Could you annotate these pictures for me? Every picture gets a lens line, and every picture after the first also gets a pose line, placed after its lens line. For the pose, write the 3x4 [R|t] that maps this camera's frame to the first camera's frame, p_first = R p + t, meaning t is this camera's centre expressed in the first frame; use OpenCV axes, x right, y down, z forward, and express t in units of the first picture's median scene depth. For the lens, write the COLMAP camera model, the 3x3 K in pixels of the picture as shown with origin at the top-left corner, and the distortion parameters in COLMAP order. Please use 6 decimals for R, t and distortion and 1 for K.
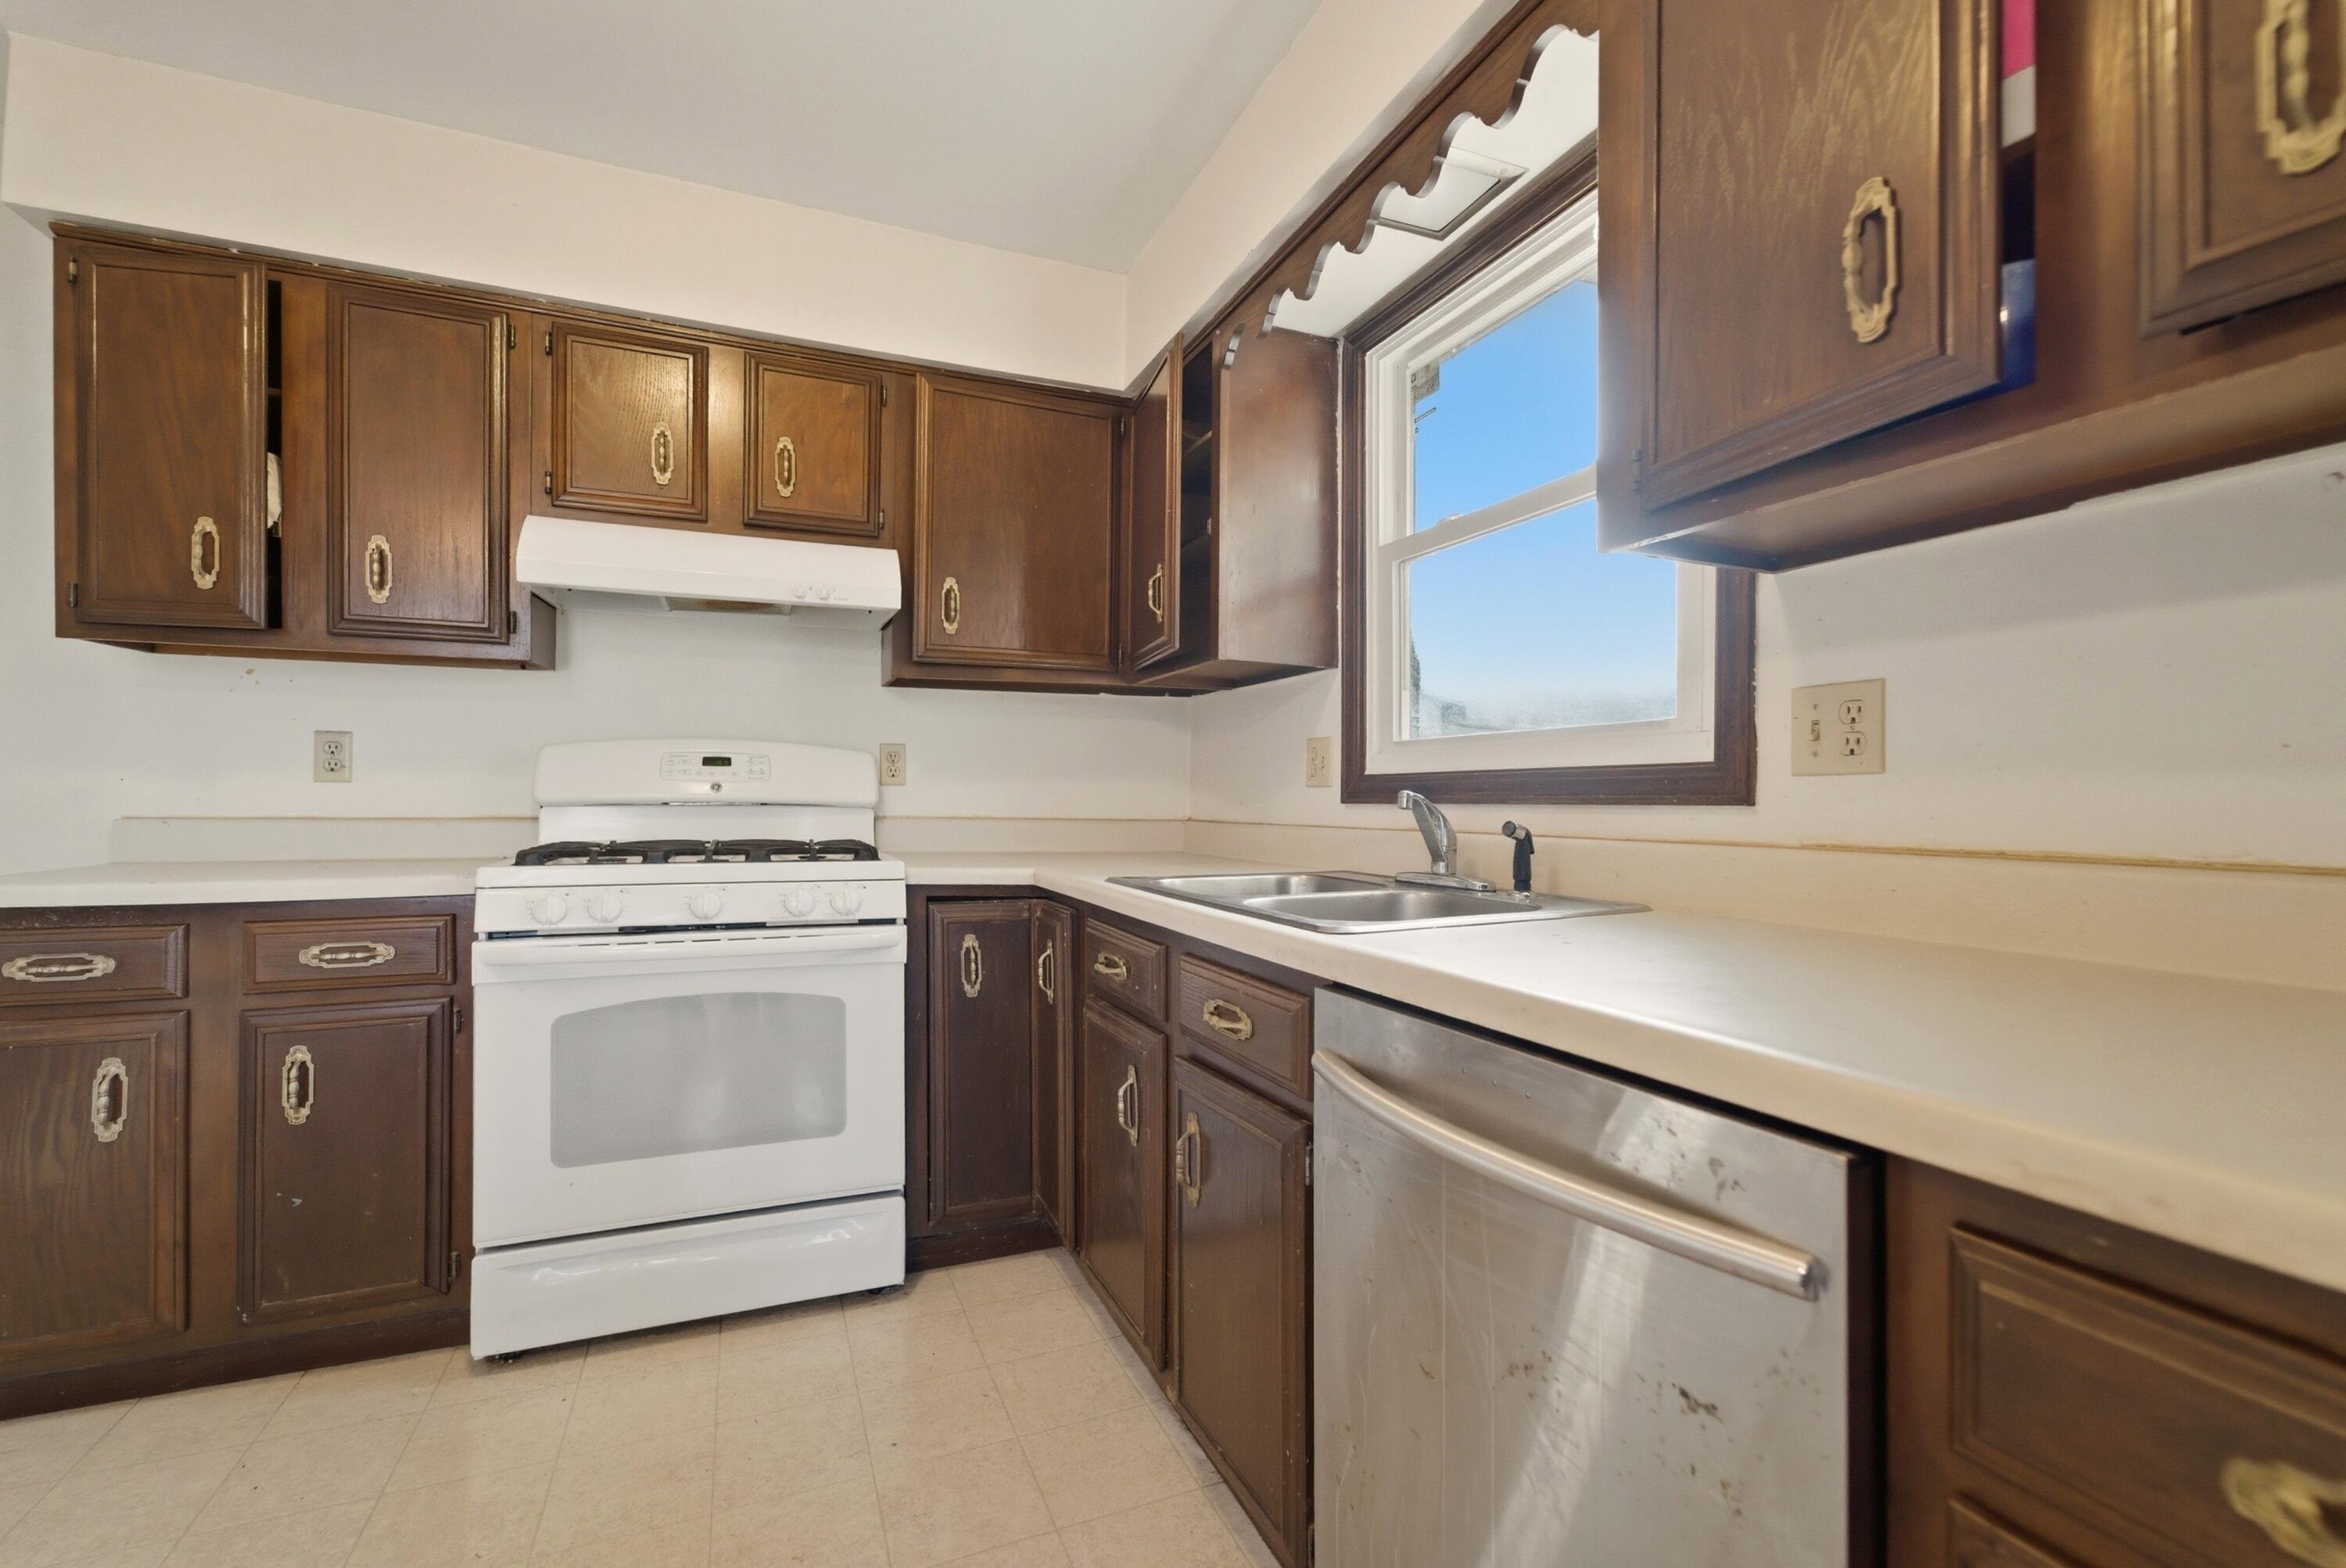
lens RADIAL K [[1033.3, 0, 1173.0], [0, 1033.3, 784.0], [0, 0, 1]] dist [-0.001742, -0.000302]
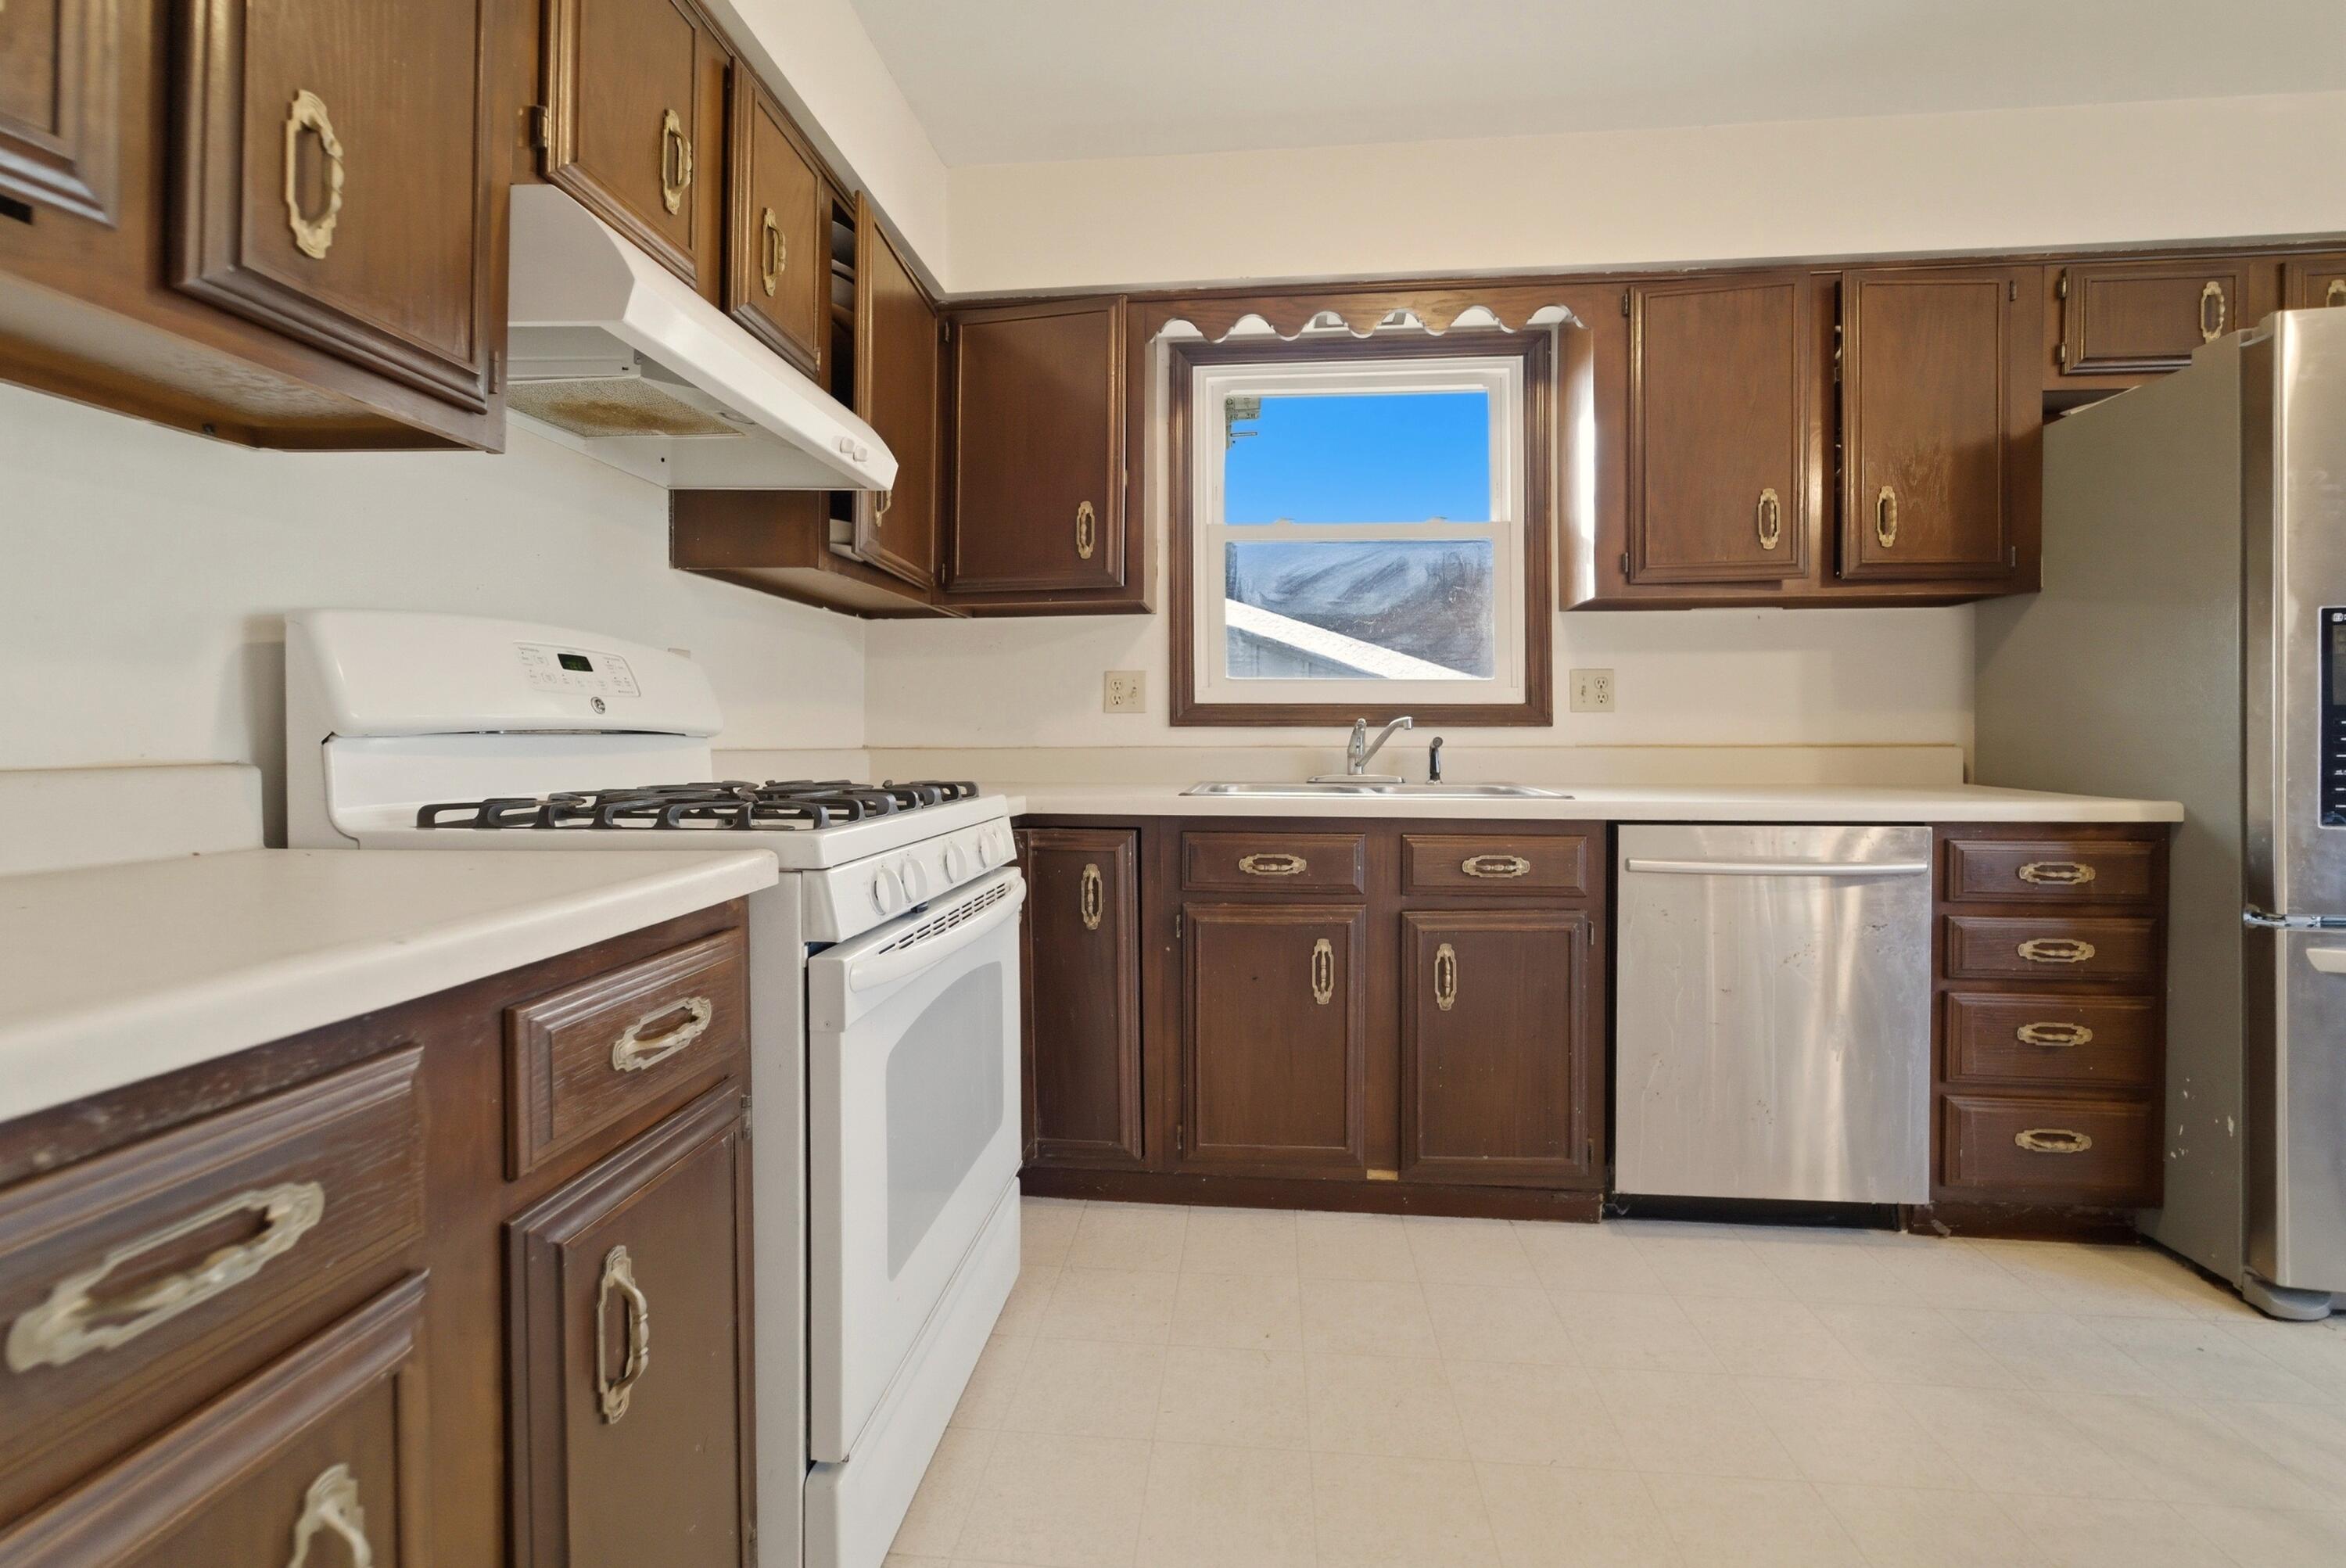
lens RADIAL K [[1008.9, 0, 1172.6], [0, 1008.9, 733.5], [0, 0, 1]] dist [-0.031894, 0.030171]
pose [[0.460592, -0.000542, 0.887612, -0.987080], [0.000209, 1.000000, 0.000502, 0.024243], [-0.887612, -0.000045, 0.460592, 0.509823]]
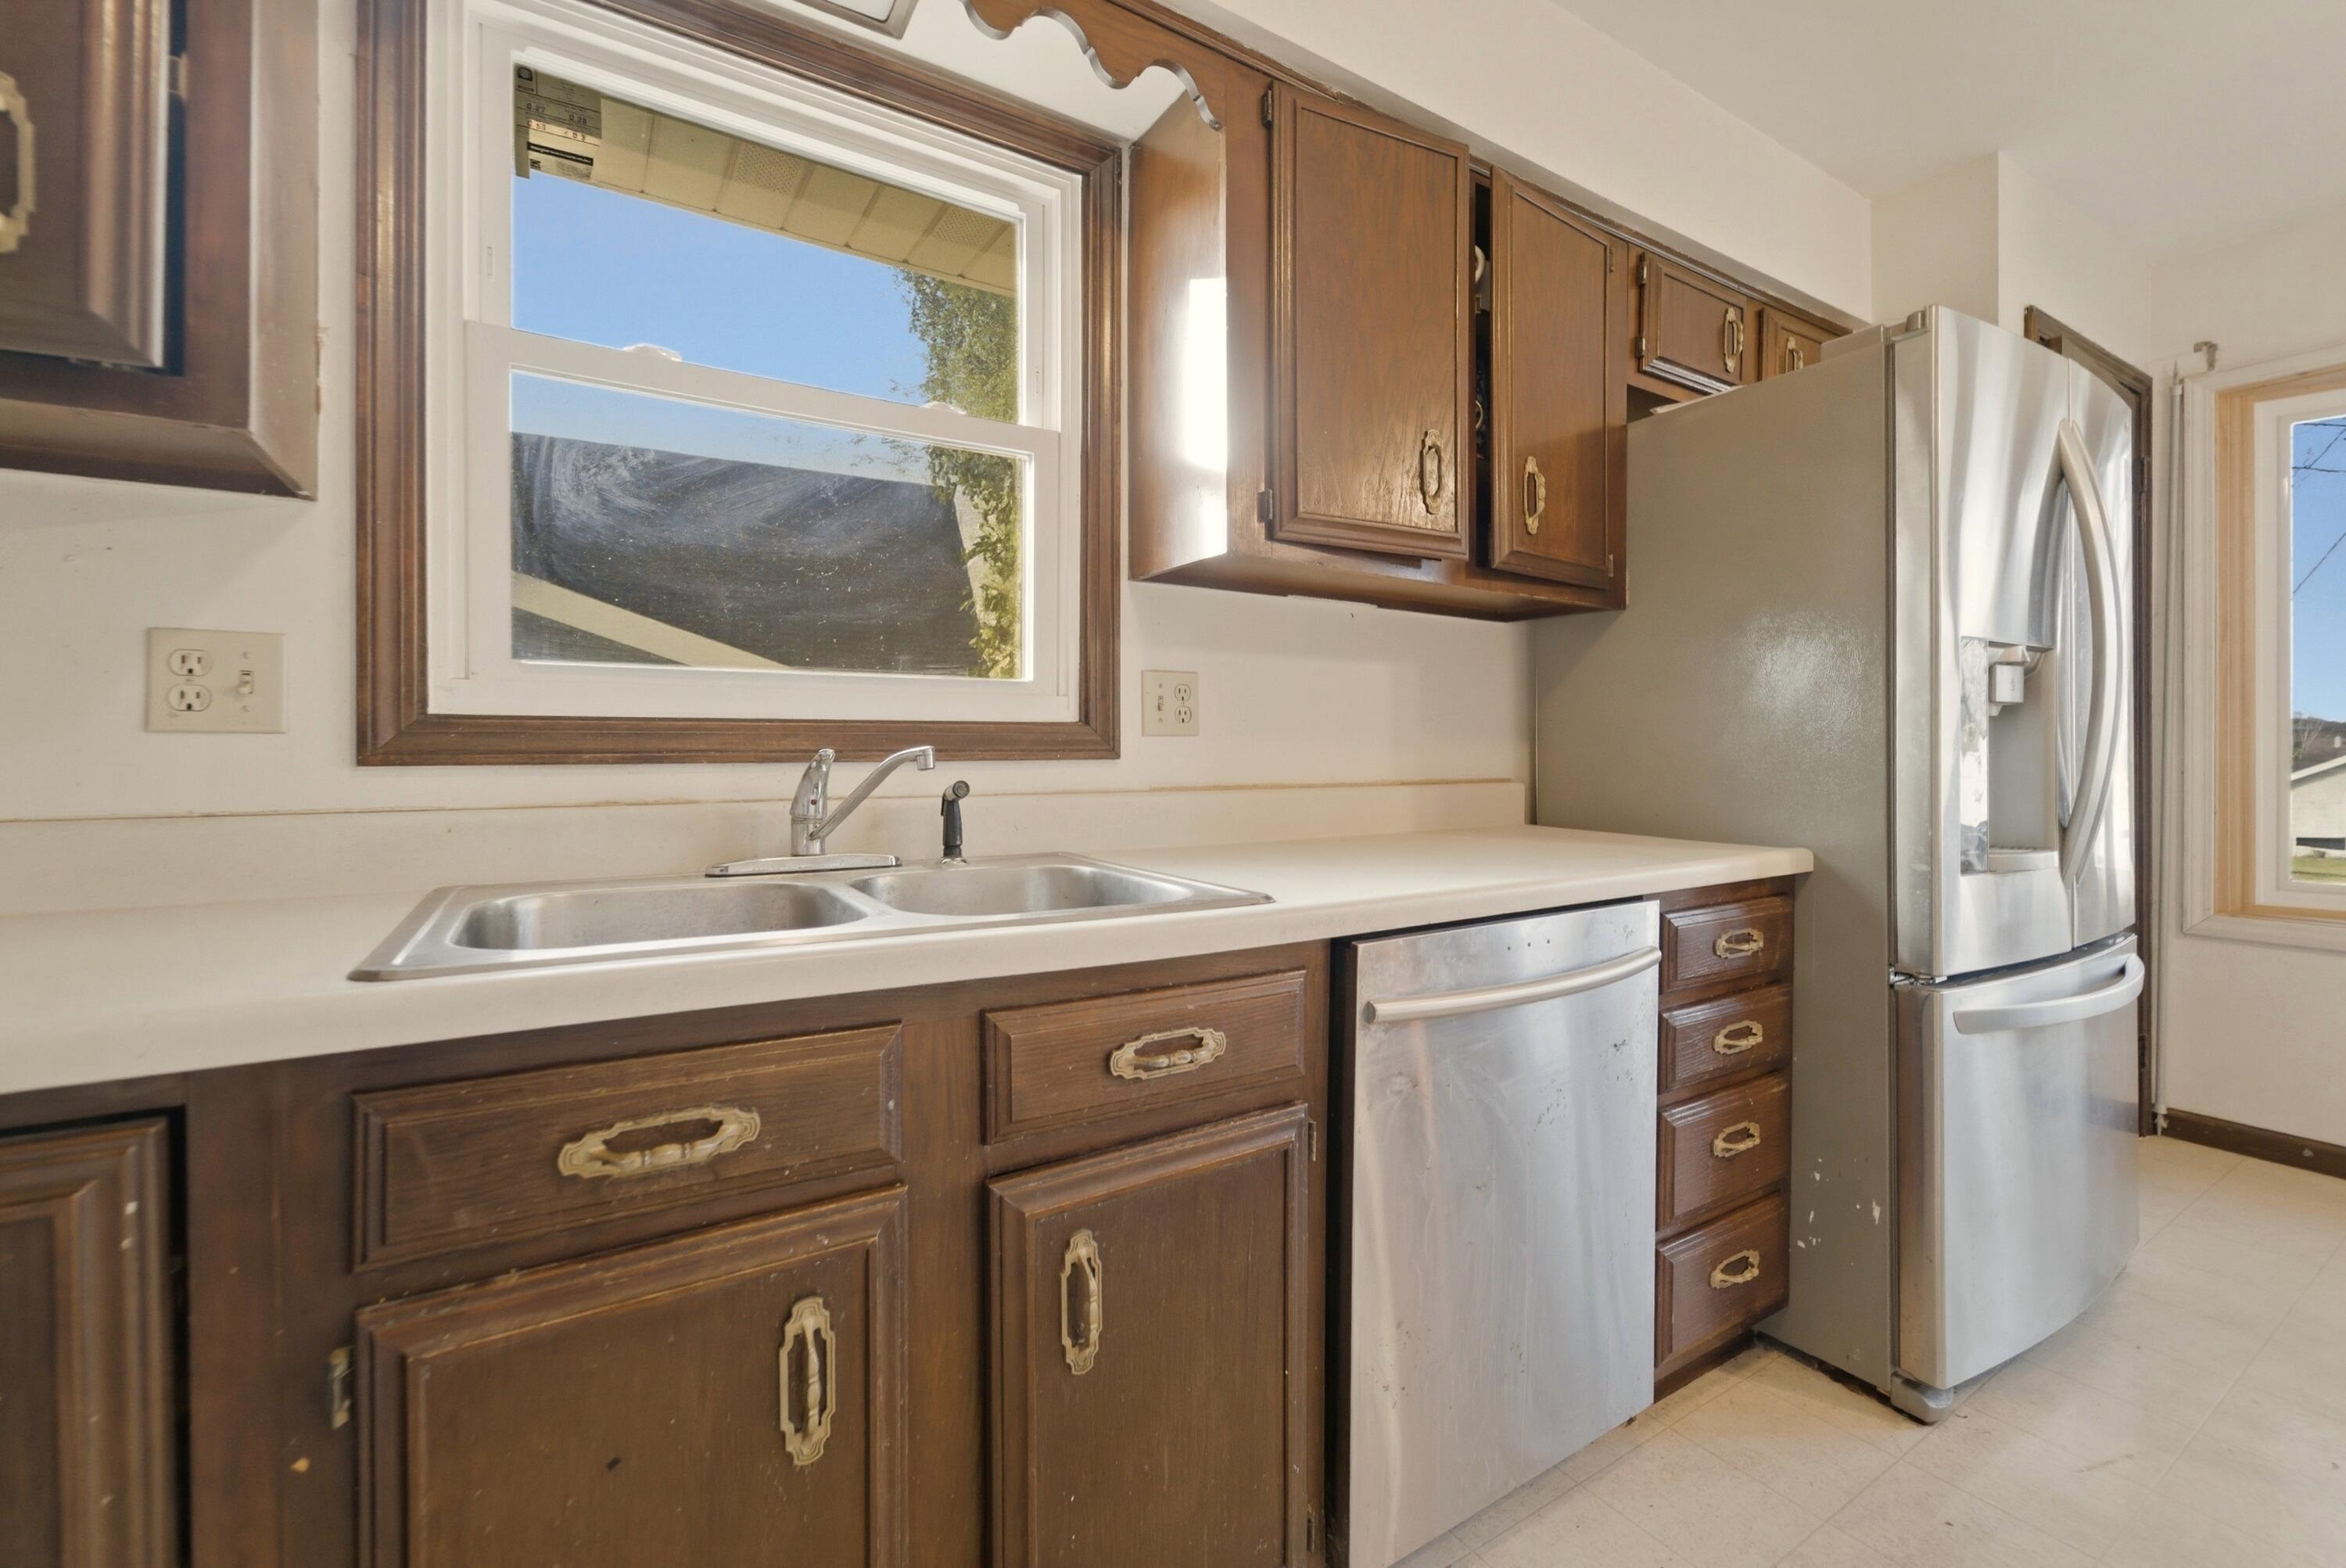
lens RADIAL K [[975.6, 0, 1178.9], [0, 975.6, 761.2], [0, 0, 1]] dist [-0.031977, 0.018137]
pose [[-0.174584, -0.004614, 0.984631, -0.427515], [-0.001392, 0.999989, 0.004439, 0.012848], [-0.984641, -0.000596, -0.174589, 0.762120]]
